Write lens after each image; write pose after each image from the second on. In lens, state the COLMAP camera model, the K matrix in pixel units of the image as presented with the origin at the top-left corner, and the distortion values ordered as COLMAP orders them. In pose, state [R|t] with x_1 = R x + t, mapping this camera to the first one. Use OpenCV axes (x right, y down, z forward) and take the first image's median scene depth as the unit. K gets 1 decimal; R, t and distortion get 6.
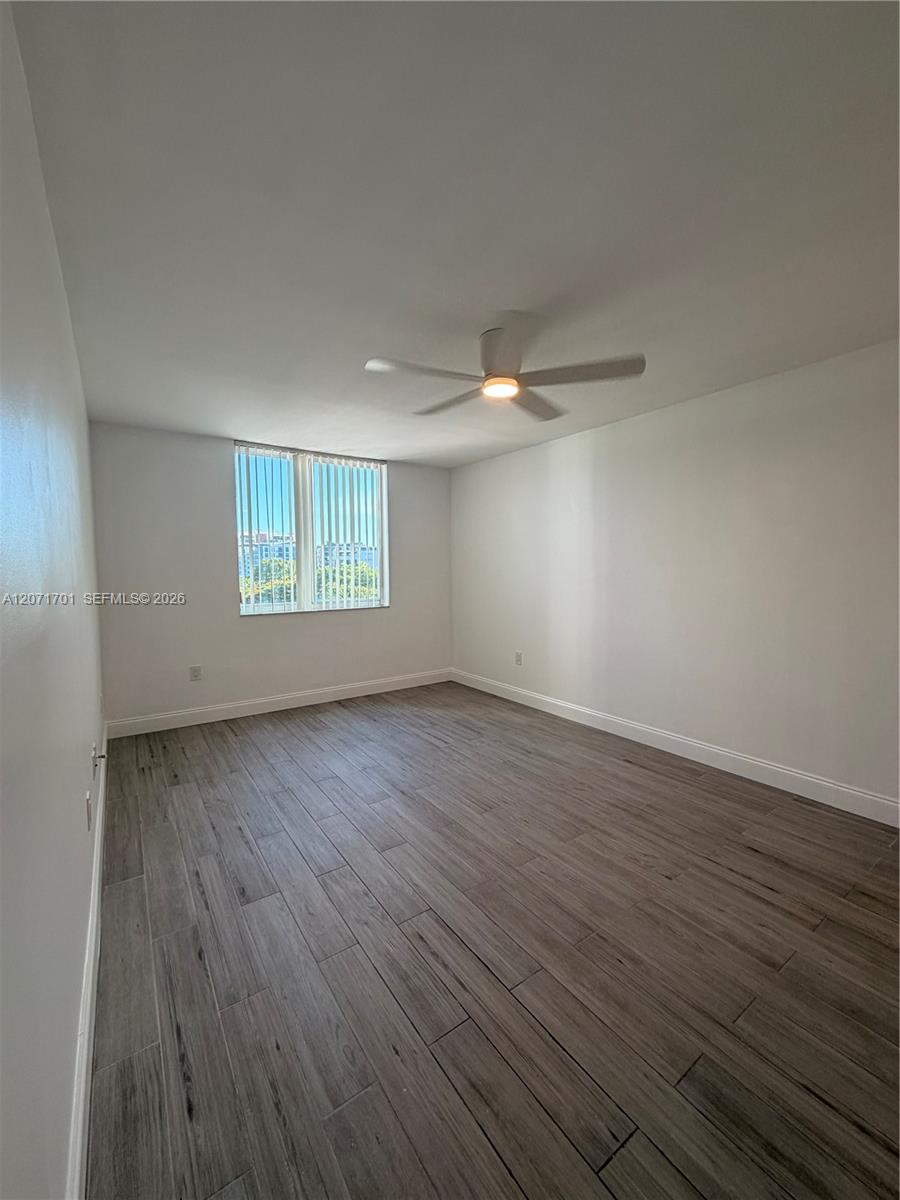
lens RADIAL K [[478.4, 0, 449.9], [0, 478.4, 596.6], [0, 0, 1]] dist [-0.001255, 0.000102]
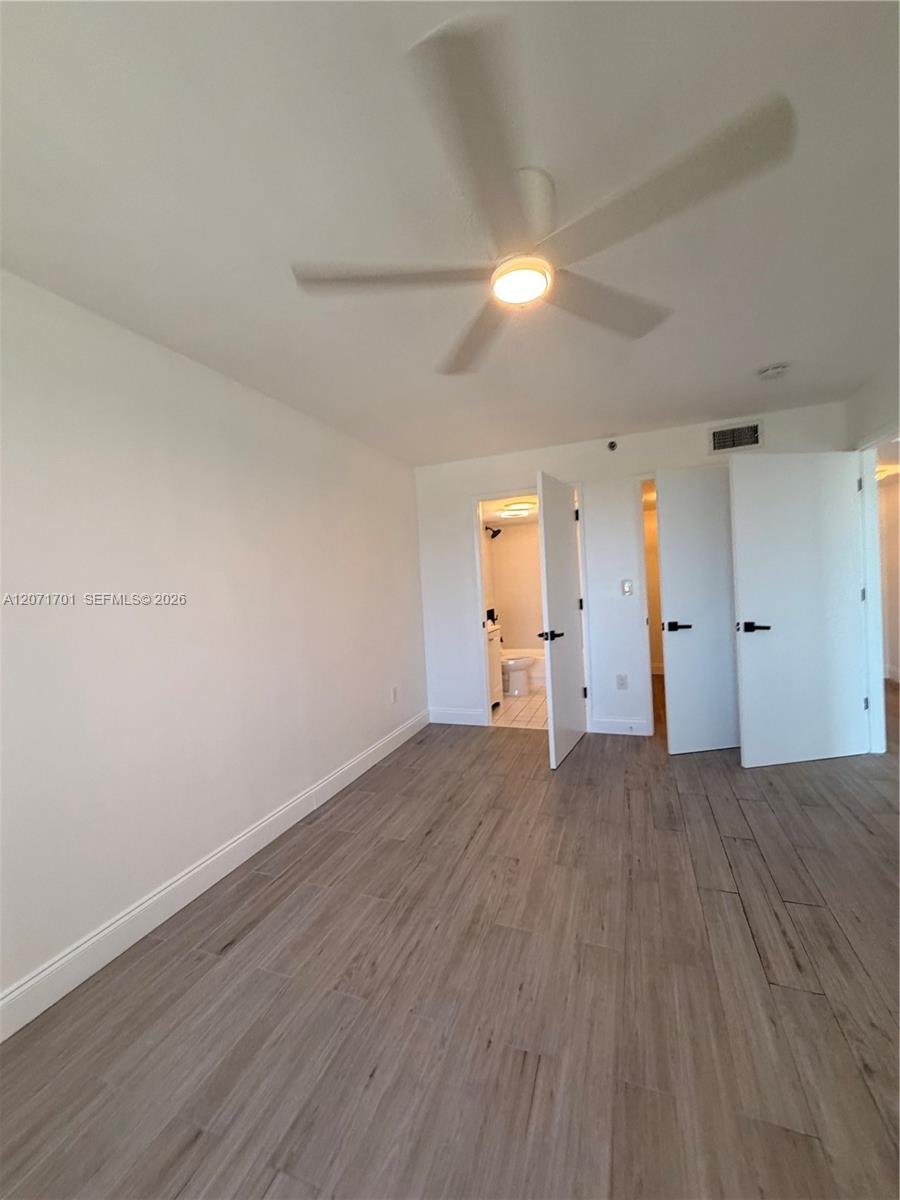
lens RADIAL K [[478.4, 0, 449.9], [0, 478.4, 596.6], [0, 0, 1]] dist [-0.001255, 0.000102]
pose [[-0.560382, 0.012573, 0.828139, -0.198100], [0.110212, 0.992125, 0.059515, -0.054482], [-0.820869, 0.124622, -0.557355, 0.858262]]
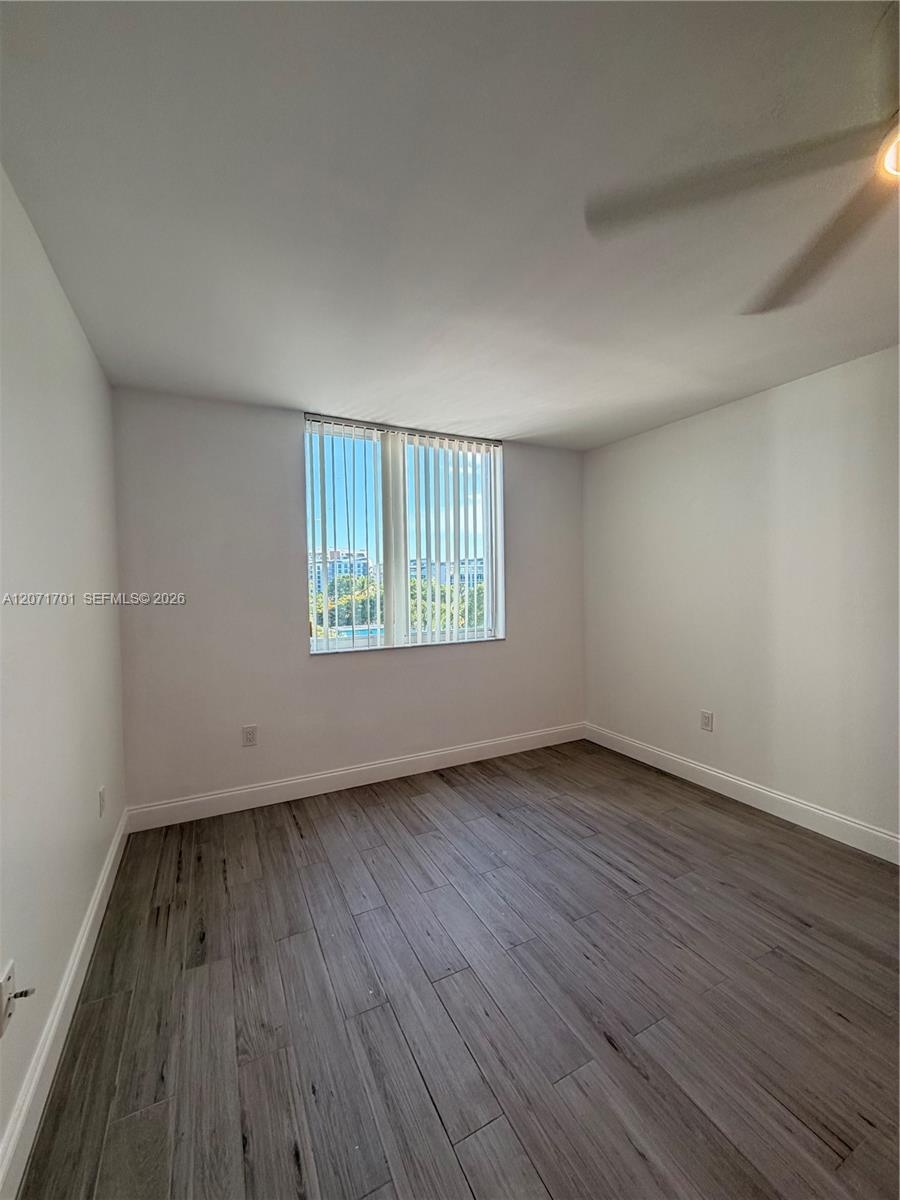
lens RADIAL K [[478.4, 0, 449.9], [0, 478.4, 596.6], [0, 0, 1]] dist [-0.001255, 0.000102]
pose [[0.990373, -0.003060, -0.138388, -0.140543], [-0.001237, 0.999520, -0.030952, -0.027516], [0.138416, 0.030826, 0.989894, 0.338777]]
